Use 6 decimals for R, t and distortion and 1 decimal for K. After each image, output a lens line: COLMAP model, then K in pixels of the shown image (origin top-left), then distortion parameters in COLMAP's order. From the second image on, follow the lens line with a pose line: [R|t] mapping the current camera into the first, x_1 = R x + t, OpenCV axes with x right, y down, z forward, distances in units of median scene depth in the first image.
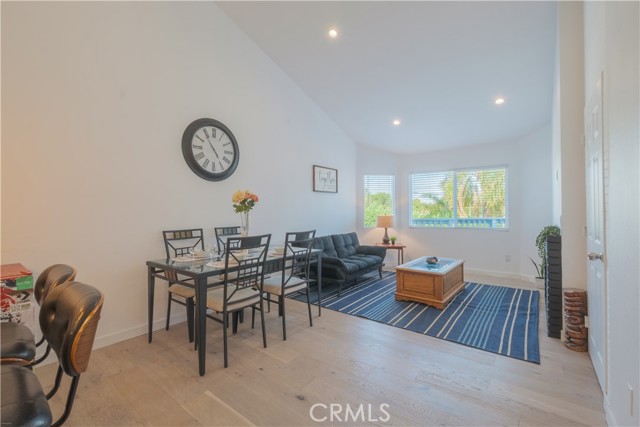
lens RADIAL K [[278.9, 0, 314.3], [0, 278.9, 209.5], [0, 0, 1]] dist [-0.002407, -0.000542]
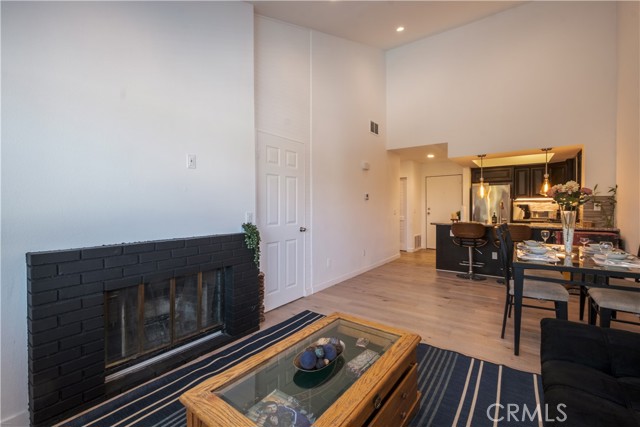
lens RADIAL K [[278.9, 0, 314.3], [0, 278.9, 209.5], [0, 0, 1]] dist [-0.002407, -0.000542]
pose [[-0.999283, 0.008332, -0.036935, 0.545803], [0.007806, 0.999867, 0.014354, -0.000254], [0.037050, 0.014055, -0.999215, 1.659775]]
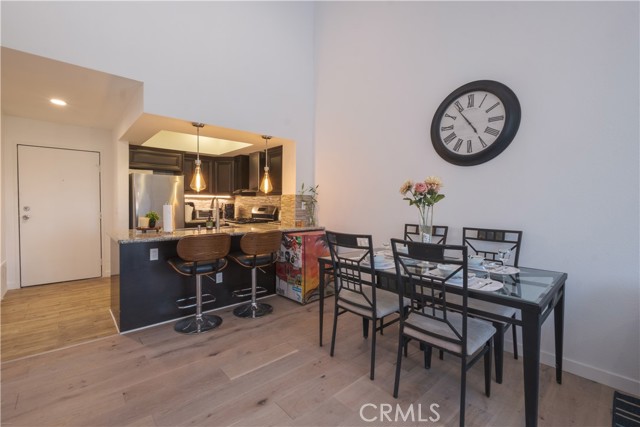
lens RADIAL K [[278.9, 0, 314.3], [0, 278.9, 209.5], [0, 0, 1]] dist [-0.002407, -0.000542]
pose [[-0.166763, 0.024496, -0.985693, 0.464158], [-0.007029, 0.999636, 0.026032, -0.000607], [0.985972, 0.011270, -0.166530, 0.735996]]
